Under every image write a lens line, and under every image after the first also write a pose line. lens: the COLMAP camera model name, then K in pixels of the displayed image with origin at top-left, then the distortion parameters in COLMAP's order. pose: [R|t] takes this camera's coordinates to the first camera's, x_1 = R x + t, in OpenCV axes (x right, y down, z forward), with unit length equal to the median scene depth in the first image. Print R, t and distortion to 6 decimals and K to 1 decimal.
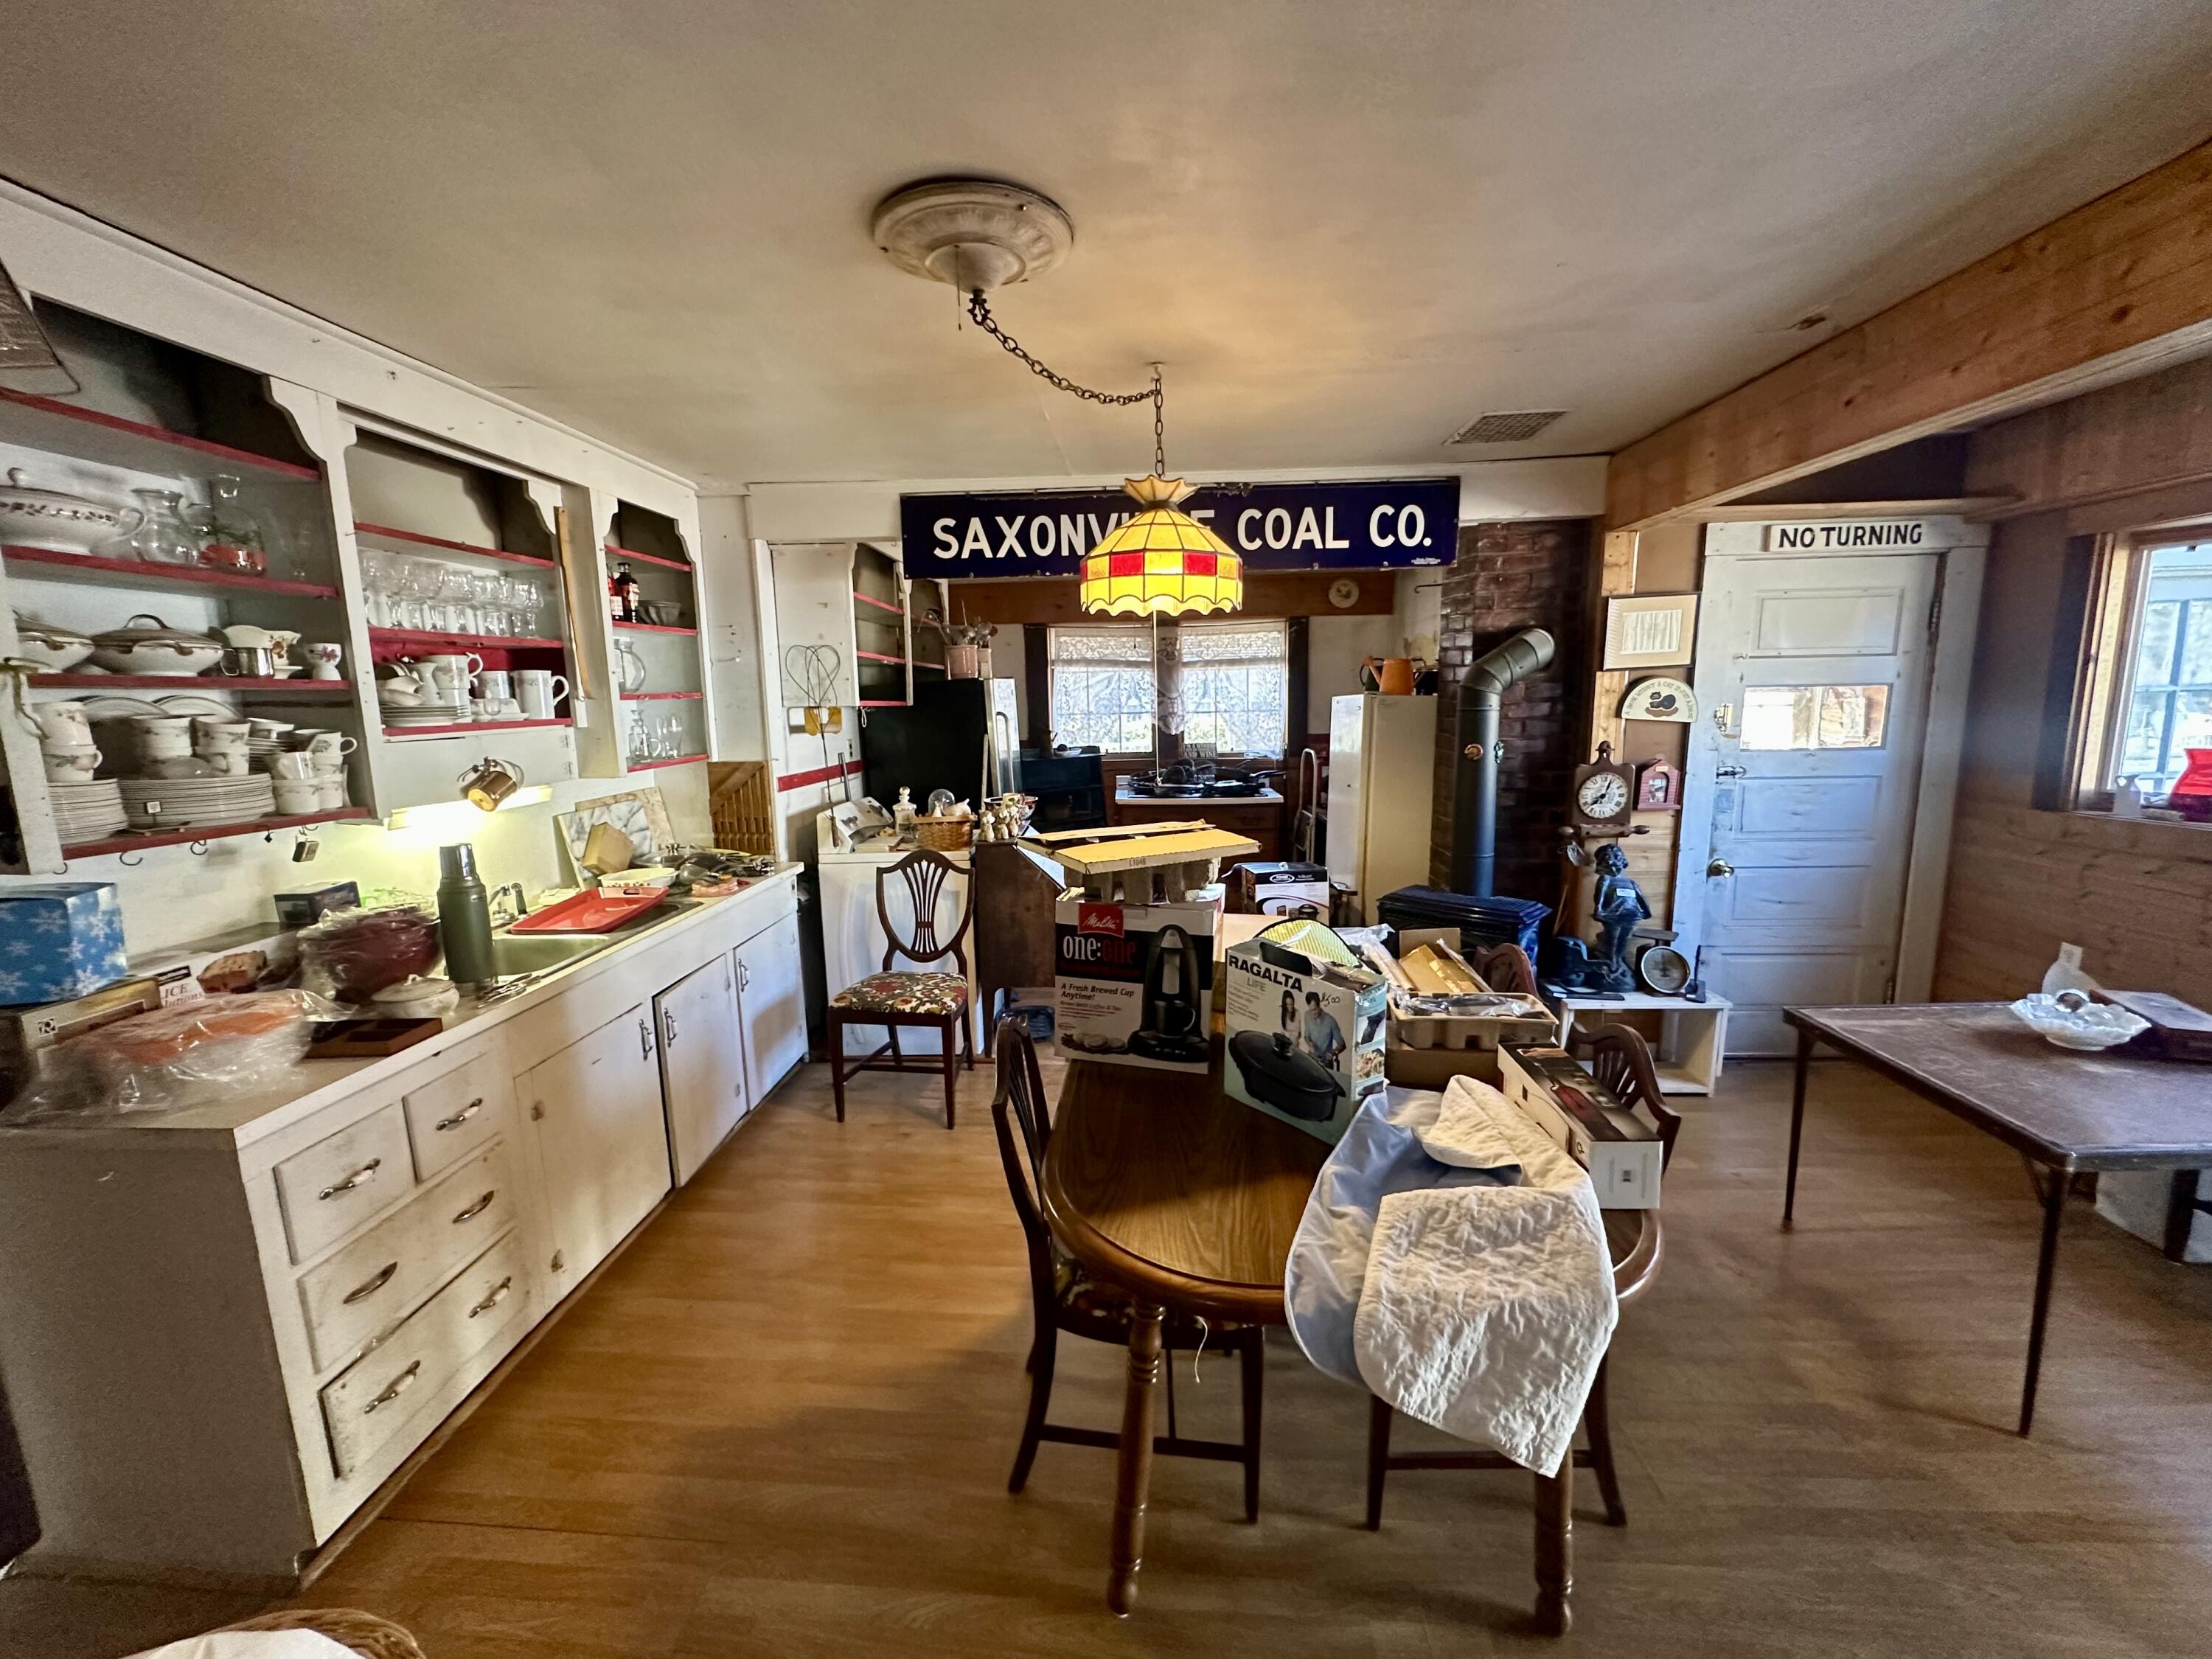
lens RADIAL K [[878.0, 0, 1107.5], [0, 878.0, 827.8], [0, 0, 1]] dist [0.000403, -0.000397]
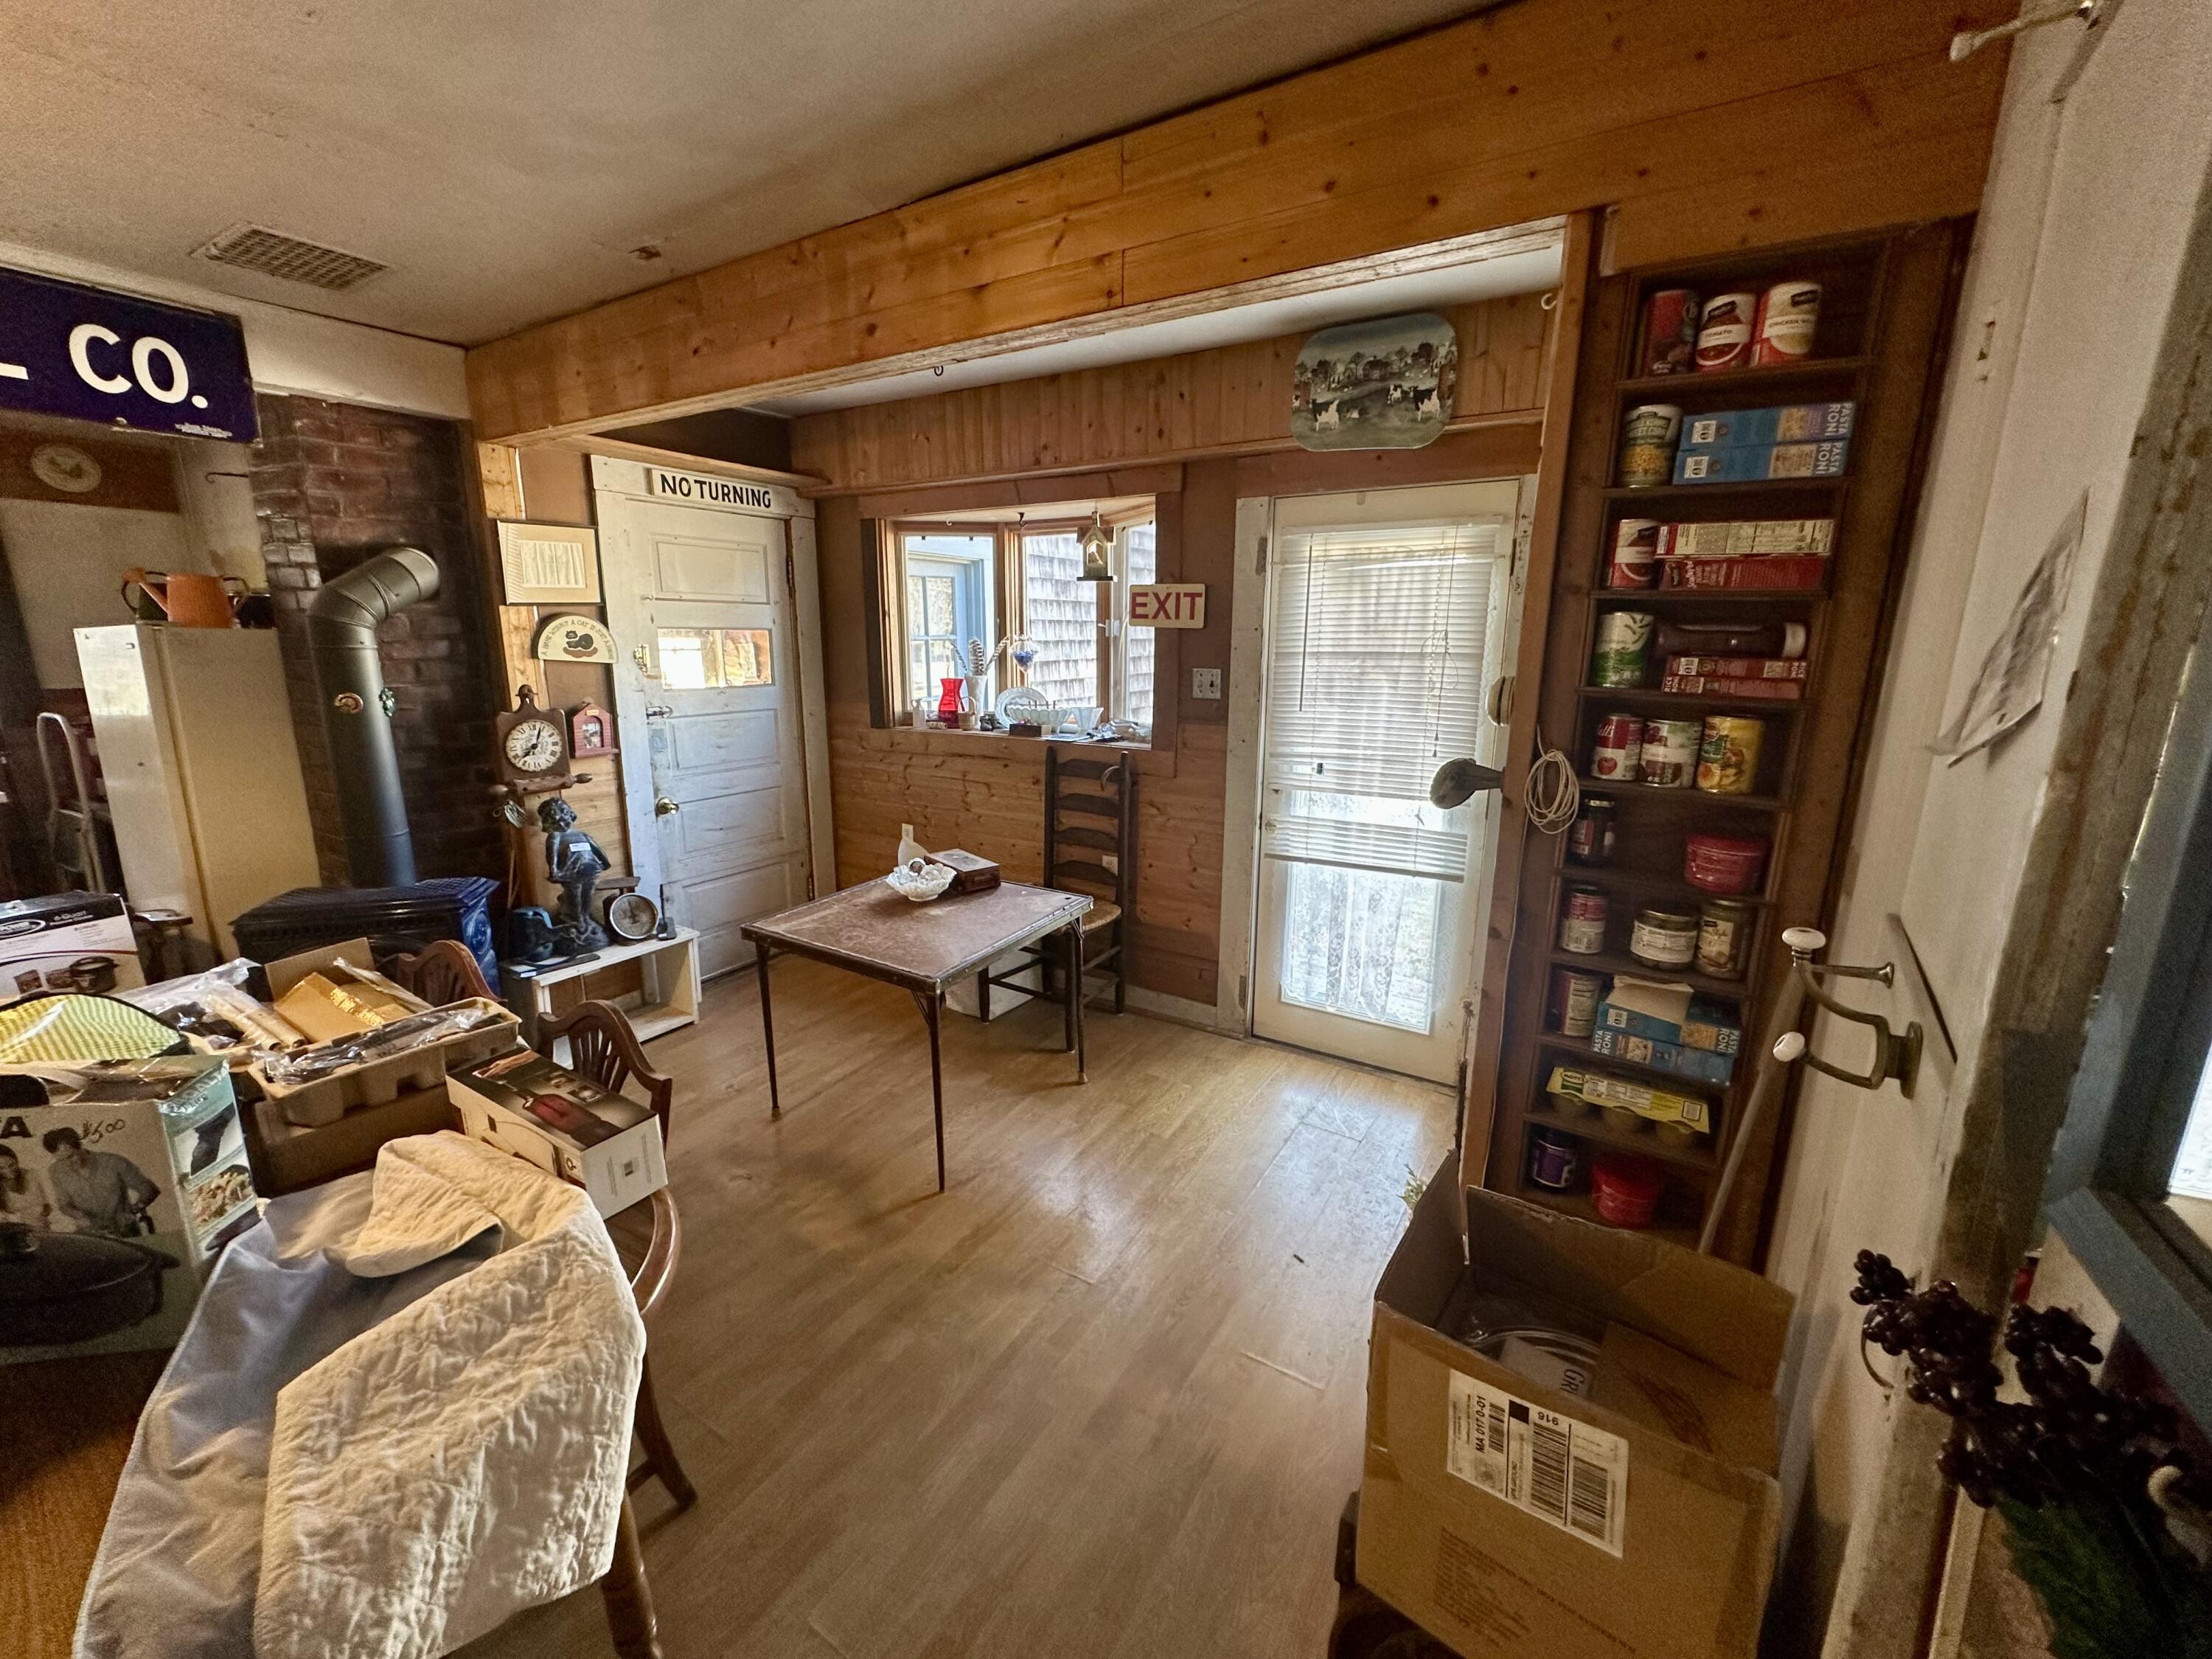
lens RADIAL K [[878.0, 0, 1102.6], [0, 878.0, 826.0], [0, 0, 1]] dist [0.000403, -0.000397]
pose [[0.471130, -0.164960, 0.866502, 0.050484], [0.116681, 0.985379, 0.124150, 0.000437], [-0.874313, 0.042614, 0.483489, 0.065650]]
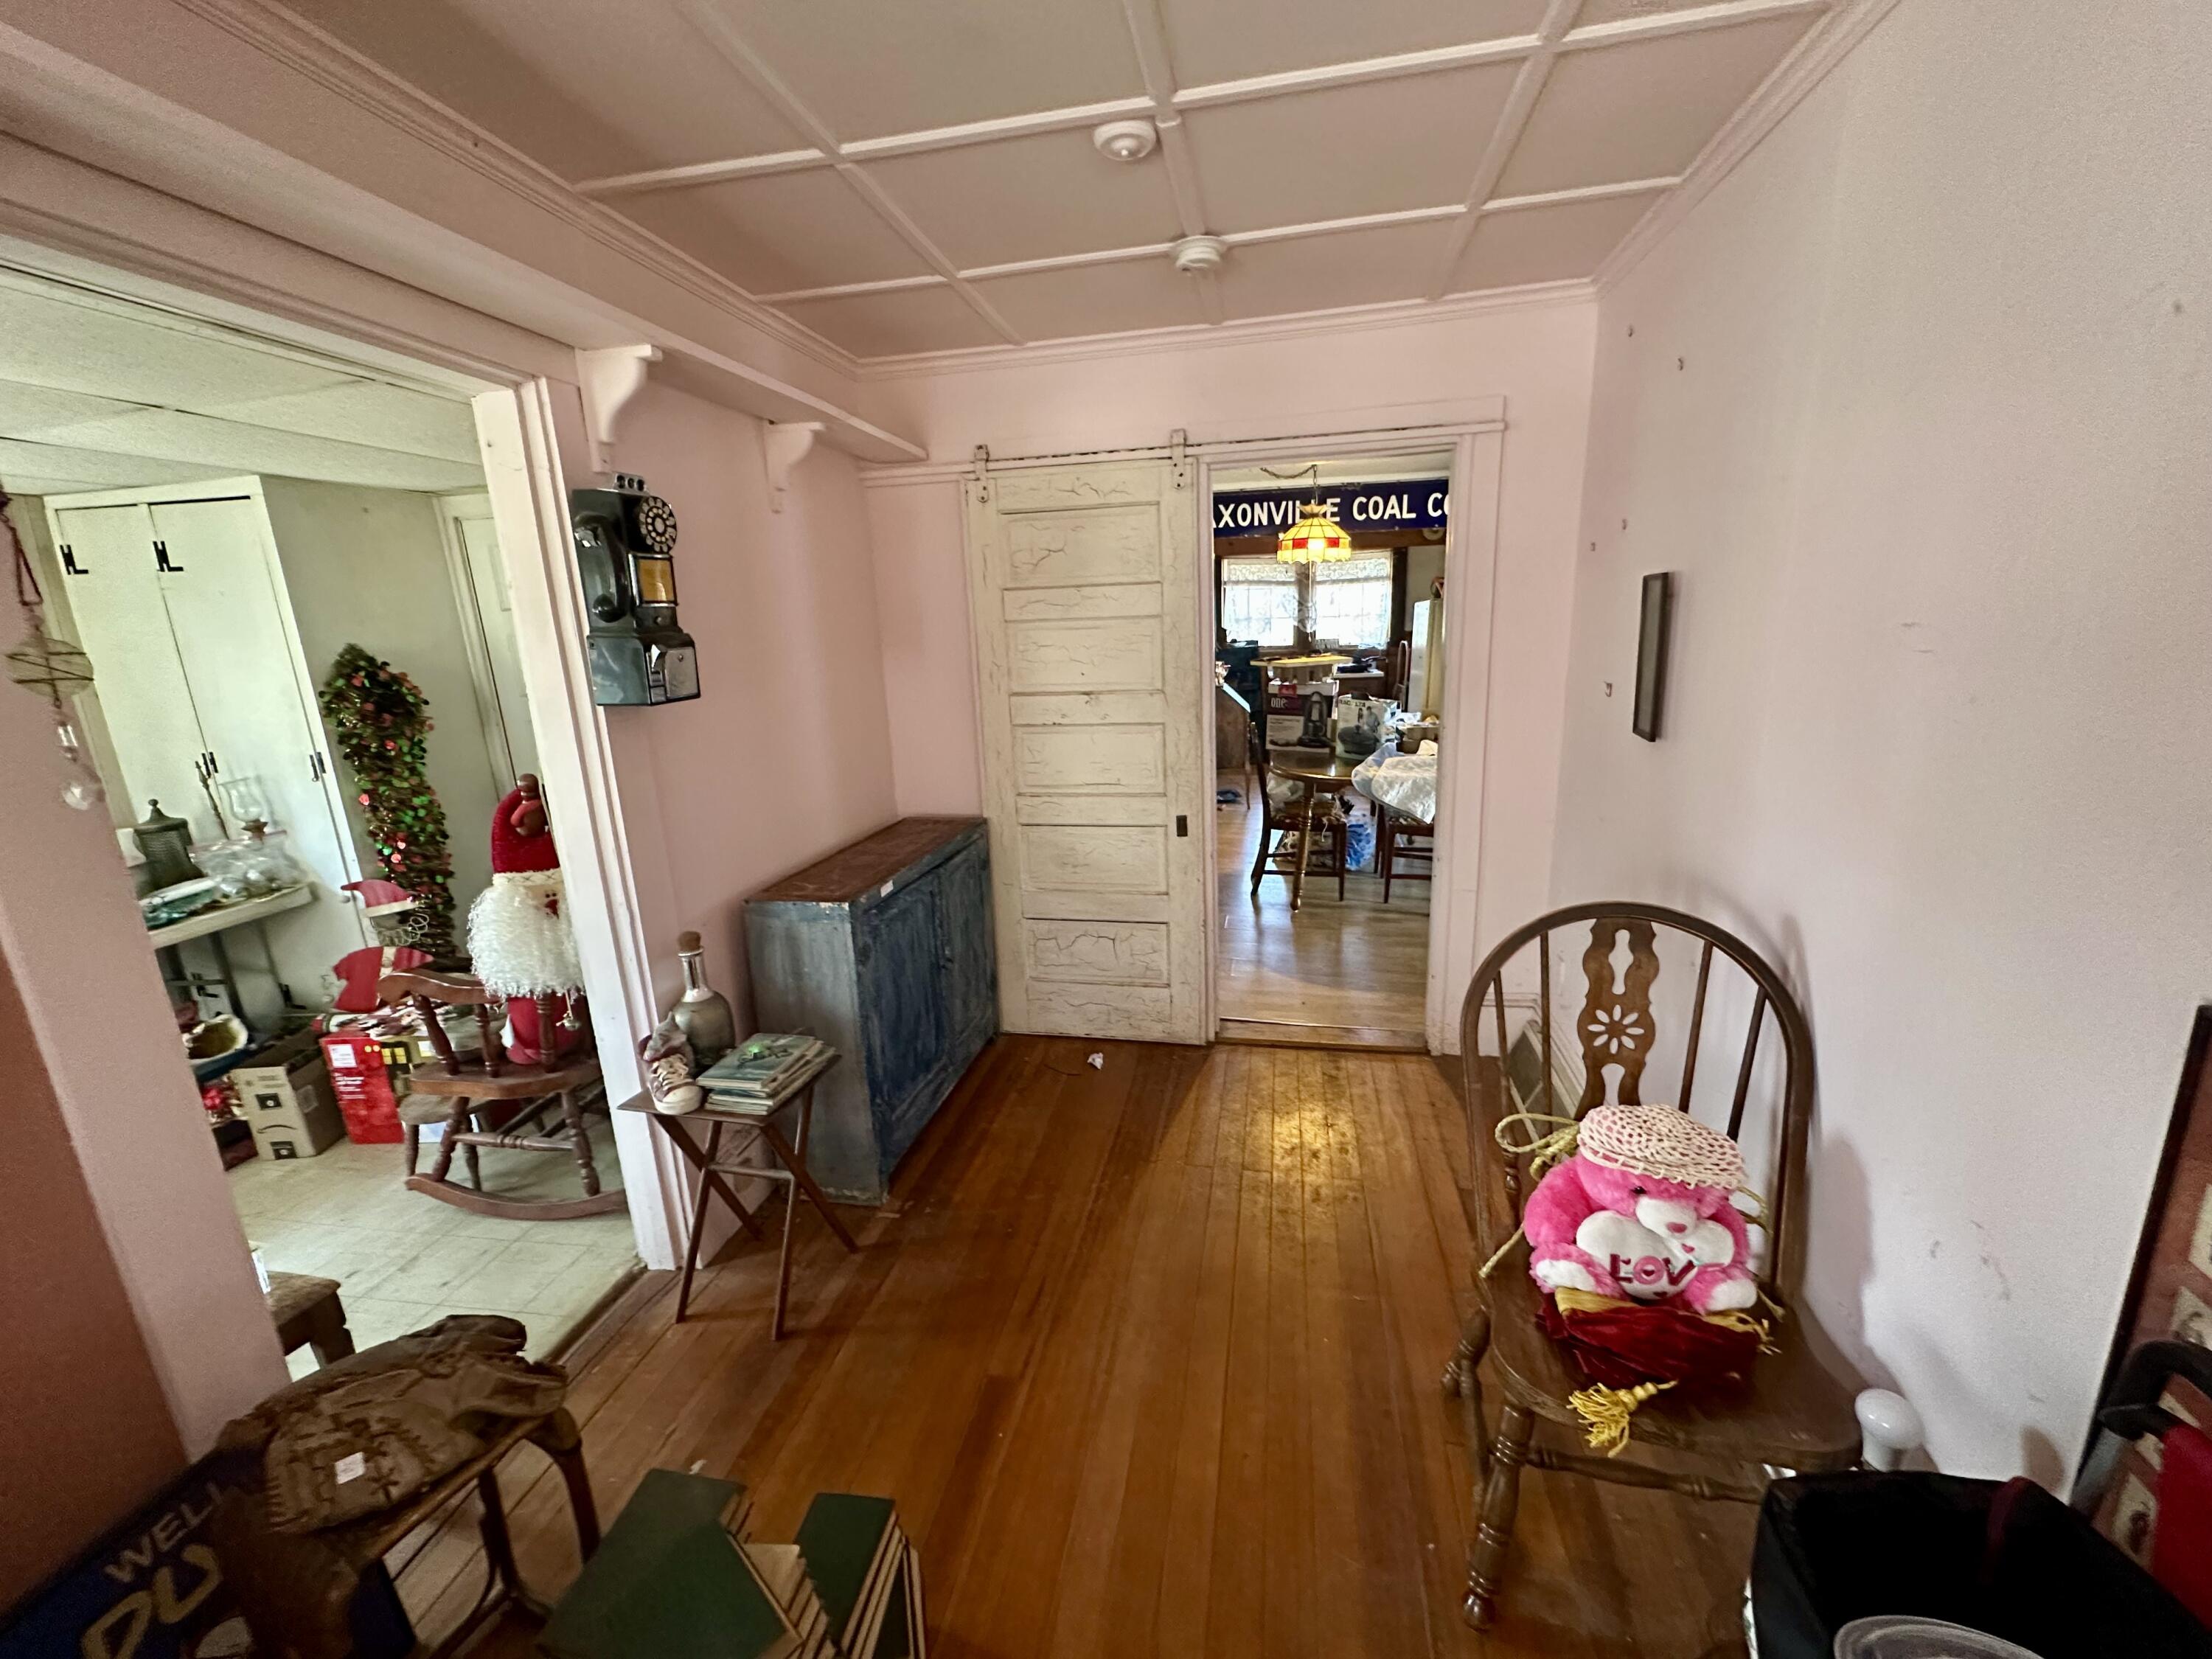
lens RADIAL K [[878.0, 0, 1110.5], [0, 878.0, 827.5], [0, 0, 1]] dist [0.000403, -0.000397]
pose [[0.991488, 0.017197, -0.129055, -0.117877], [-0.005613, 0.995962, 0.089597, 0.179439], [0.130074, -0.088110, 0.987582, -1.042816]]
